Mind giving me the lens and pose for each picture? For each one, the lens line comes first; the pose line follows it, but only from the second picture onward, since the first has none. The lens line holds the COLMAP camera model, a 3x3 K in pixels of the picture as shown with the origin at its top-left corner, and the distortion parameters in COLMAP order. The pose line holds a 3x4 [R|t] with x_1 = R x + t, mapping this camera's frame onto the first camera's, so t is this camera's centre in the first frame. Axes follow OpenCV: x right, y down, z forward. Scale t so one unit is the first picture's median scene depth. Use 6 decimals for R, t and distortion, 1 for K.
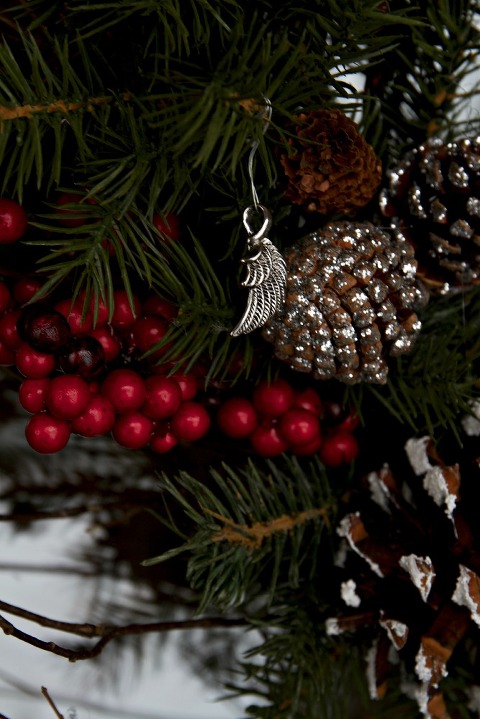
lens RADIAL K [[1687.9, 0, 240.0], [0, 1687.9, 359.5], [0, 0, 1]] dist [0.026255, 0.418943]
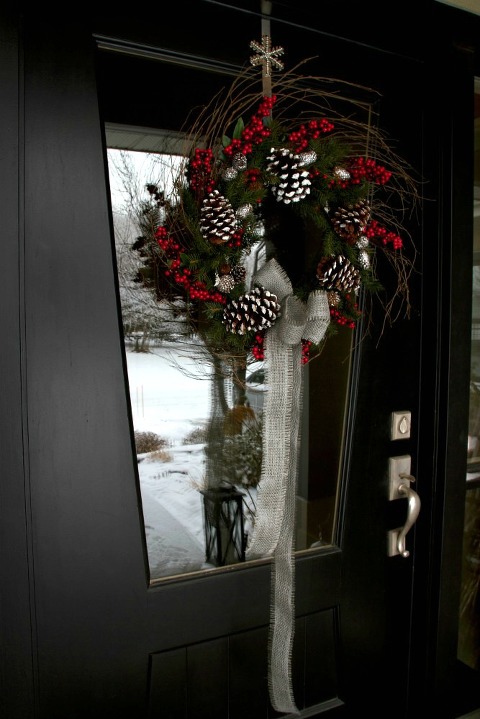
lens RADIAL K [[825.8, 0, 240.0], [0, 825.8, 359.5], [0, 0, 1]] dist [-0.015296, -0.001551]
pose [[0.993095, 0.037924, 0.111017, -0.332351], [-0.040243, 0.999014, 0.018728, 0.281385], [-0.110197, -0.023066, 0.993642, -3.350025]]
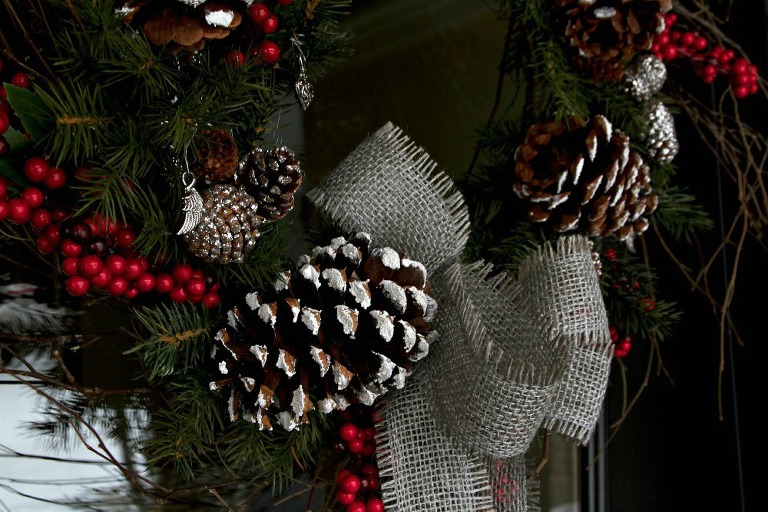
lens RADIAL K [[993.9, 0, 384.0], [0, 993.9, 256.0], [0, 0, 1]] dist [0.008552, 0.023925]
pose [[0.935141, 0.002131, 0.354270, -0.185377], [0.021179, 0.997857, -0.061906, 0.086086], [-0.353643, 0.065394, 0.933092, -0.201680]]
